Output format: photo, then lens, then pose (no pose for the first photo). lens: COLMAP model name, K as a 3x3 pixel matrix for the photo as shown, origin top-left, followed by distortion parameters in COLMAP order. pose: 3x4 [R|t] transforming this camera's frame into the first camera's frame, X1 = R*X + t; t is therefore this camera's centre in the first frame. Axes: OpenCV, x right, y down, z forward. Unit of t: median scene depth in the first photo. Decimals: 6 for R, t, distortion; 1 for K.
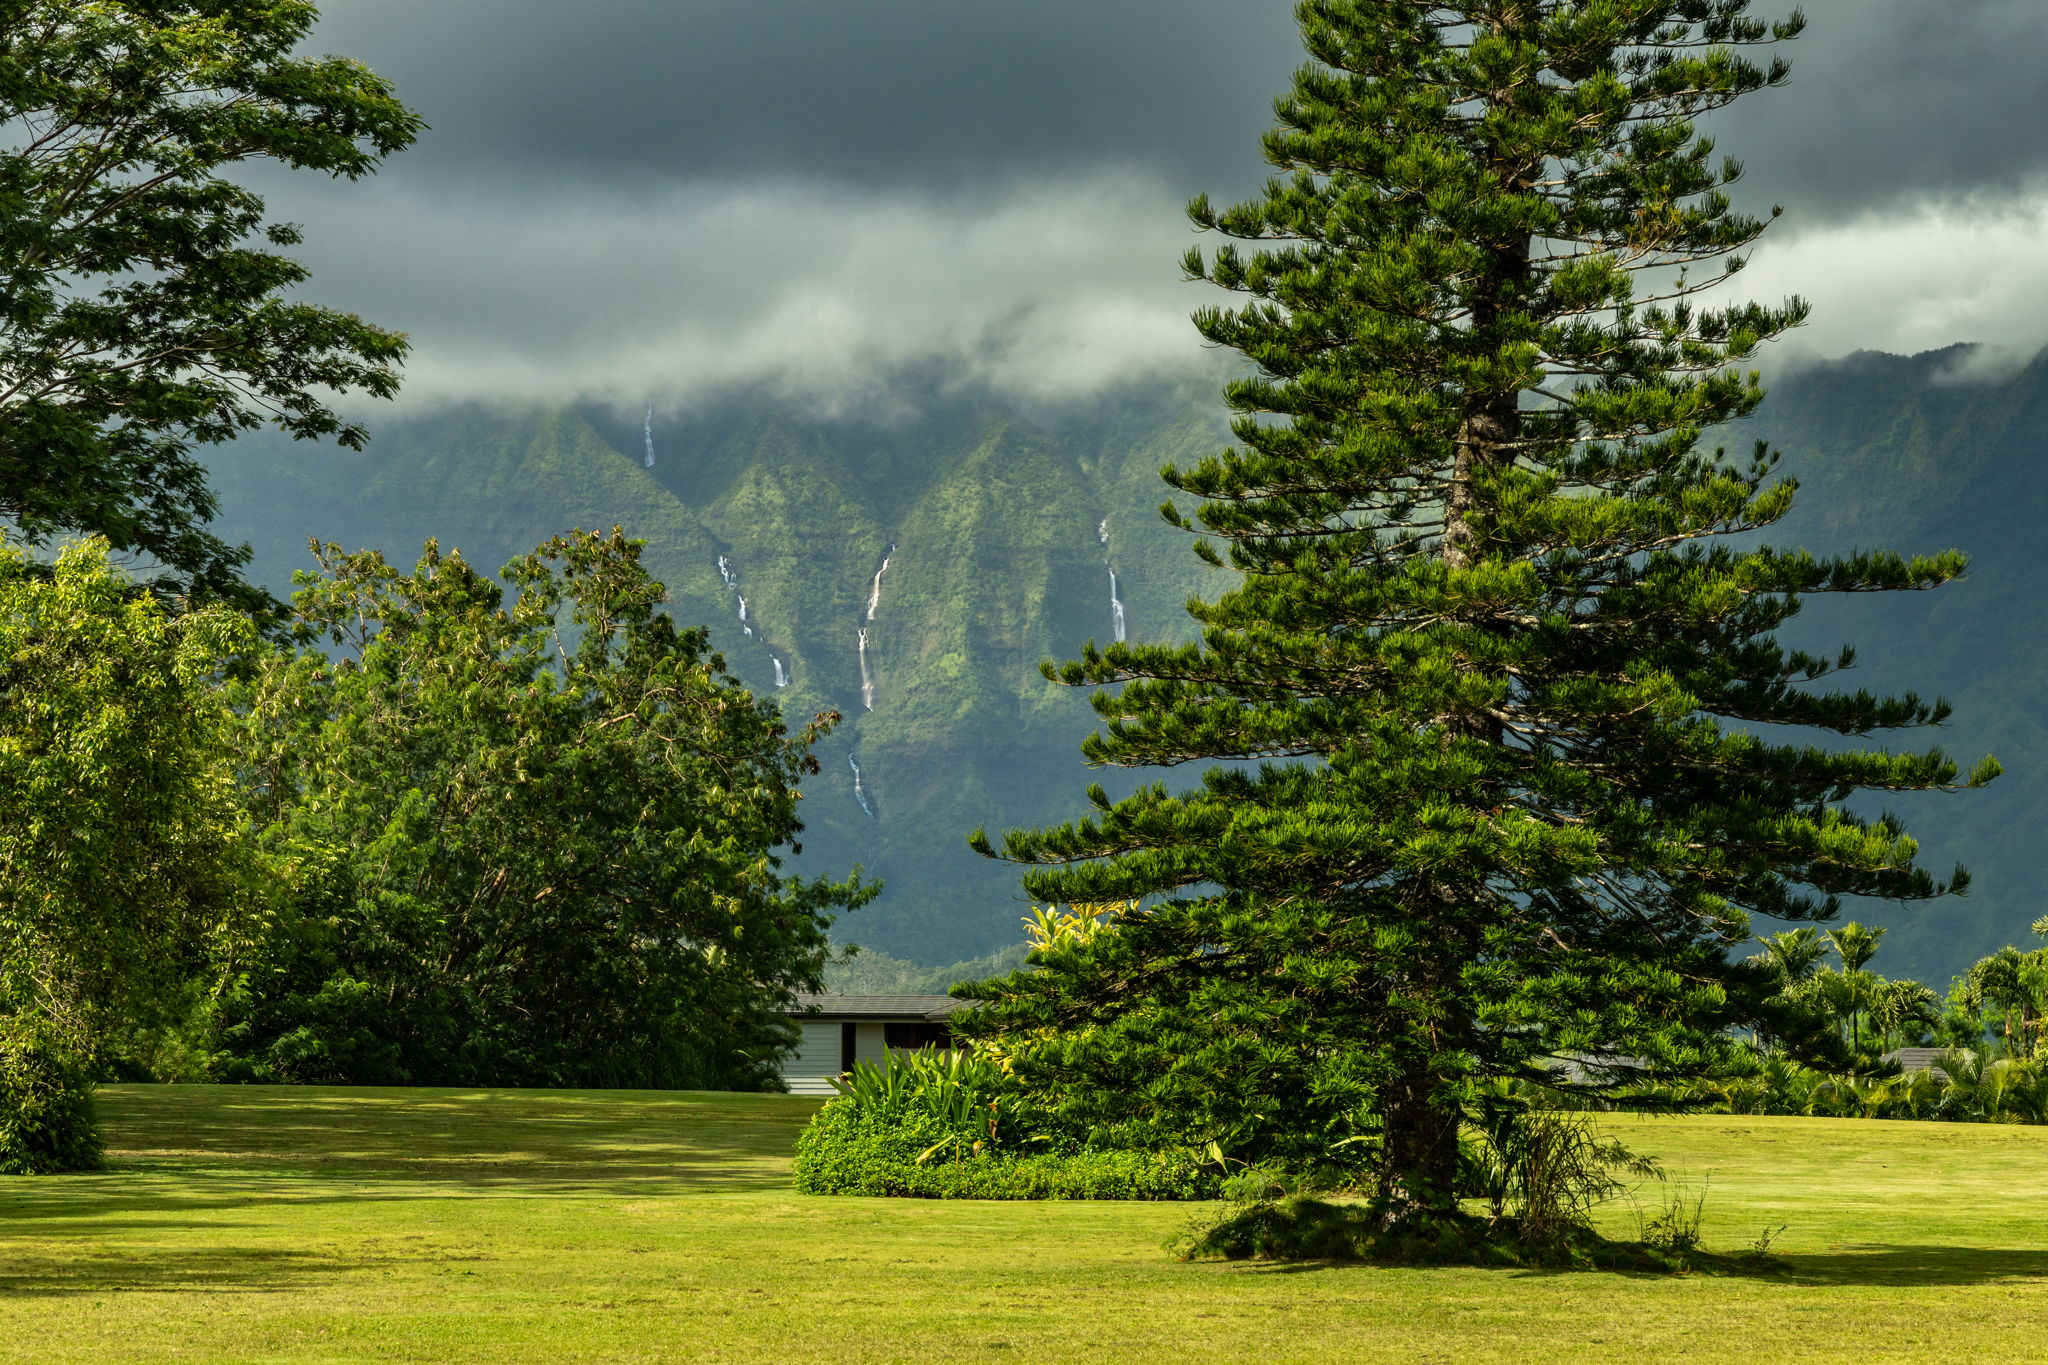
lens RADIAL K [[6405.8, 0, 1024.0], [0, 6405.8, 682.5], [0, 0, 1]] dist [-0.105155, 0.013126]
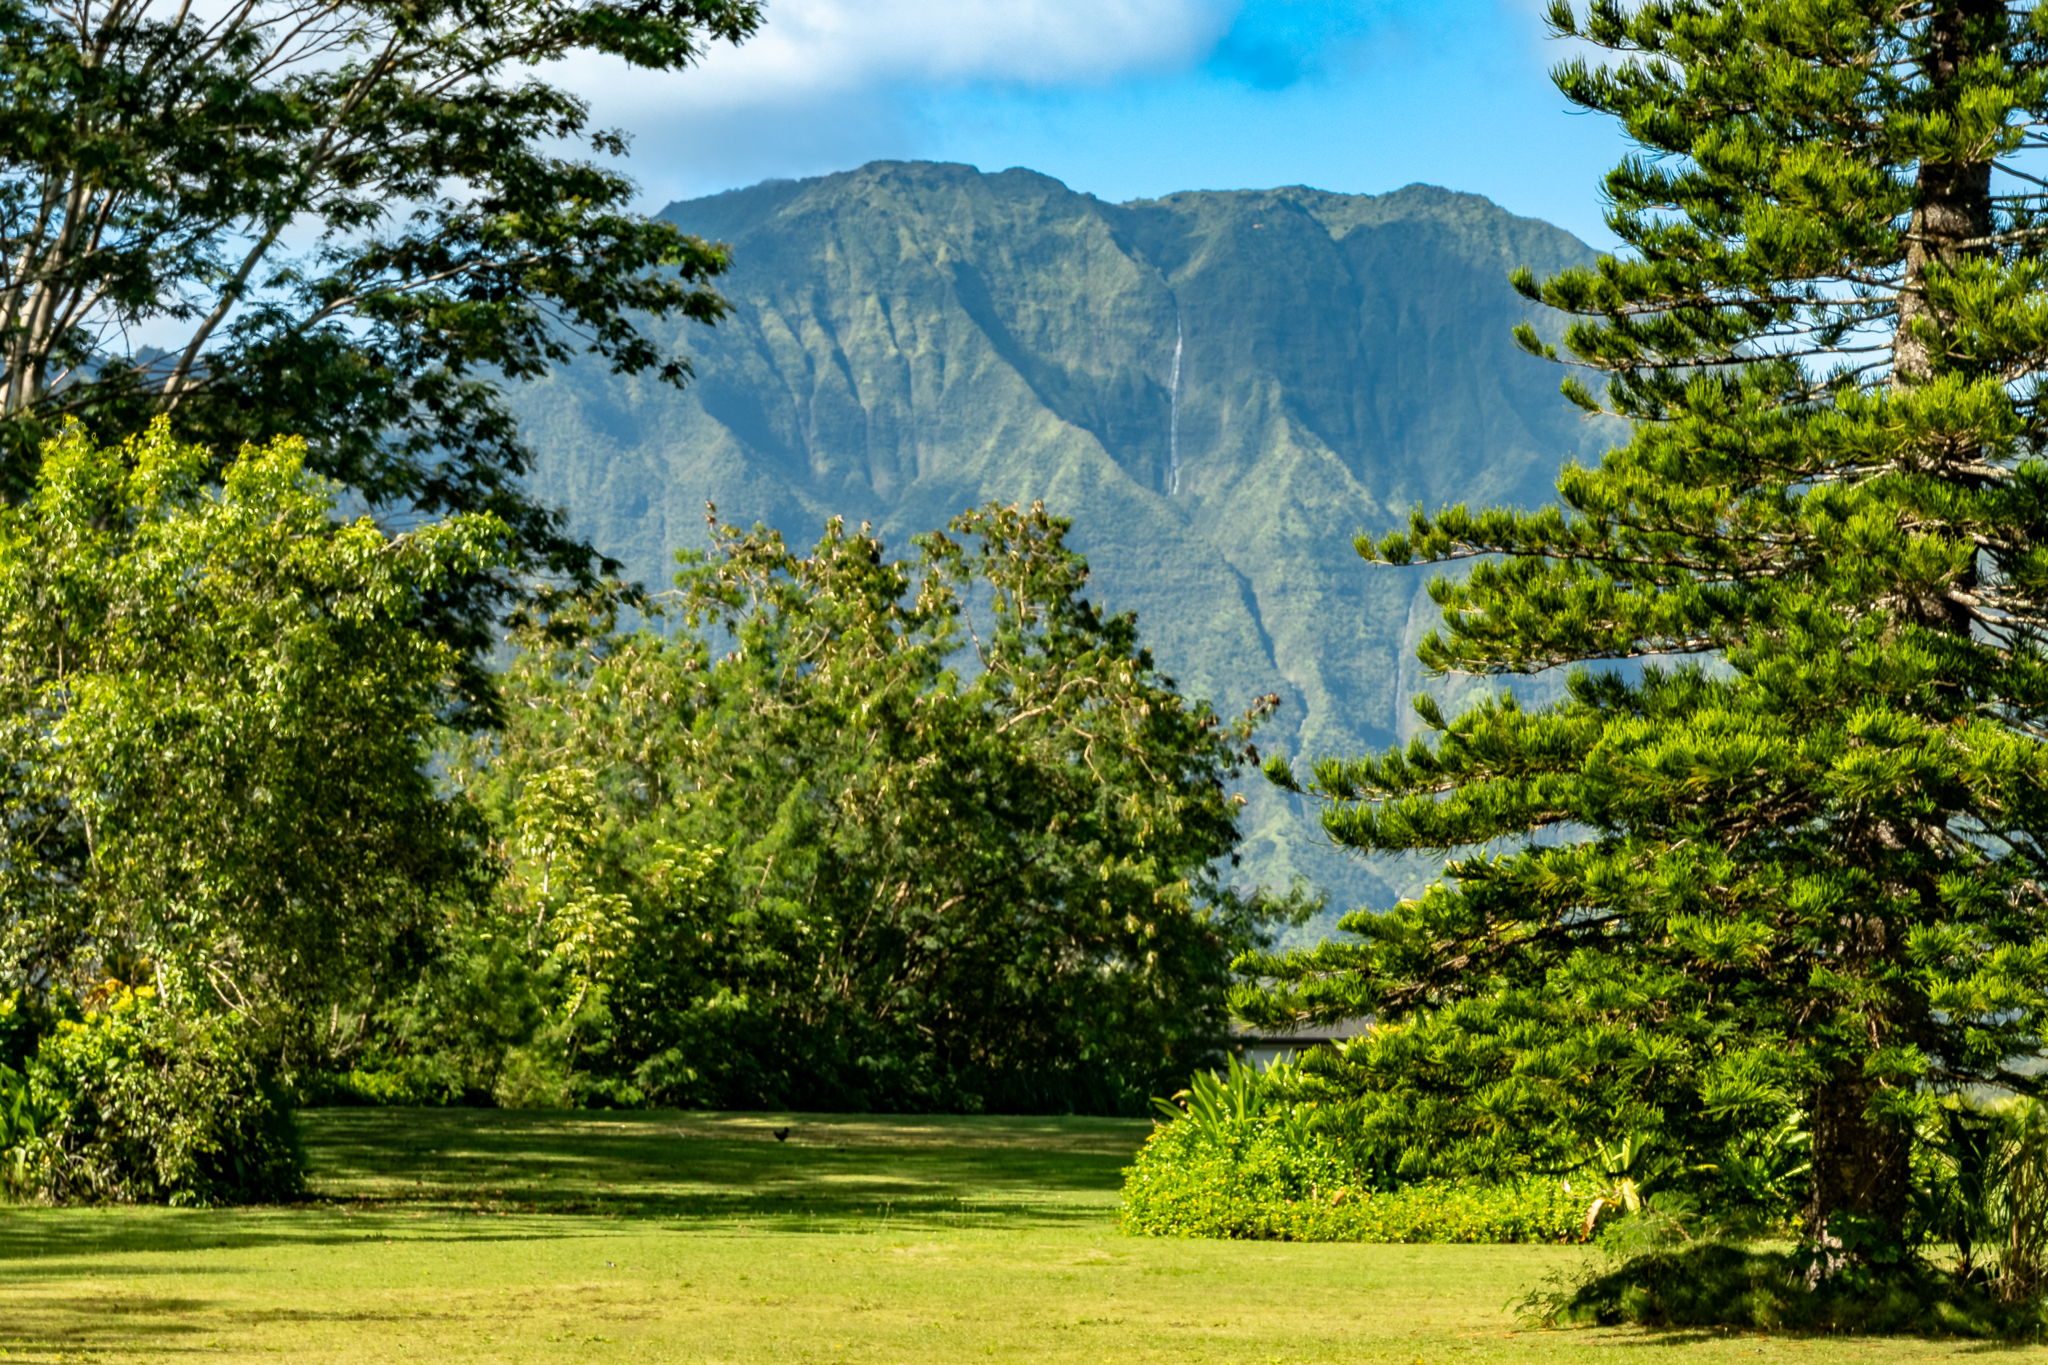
lens RADIAL K [[6438.9, 0, 1024.0], [0, 6438.9, 682.5], [0, 0, 1]] dist [0.009637, -1.458332]
pose [[0.996602, -0.002436, -0.082334, 0.026568], [0.001950, 0.999980, -0.005983, 0.019076], [0.082347, 0.005803, 0.996587, 0.240570]]
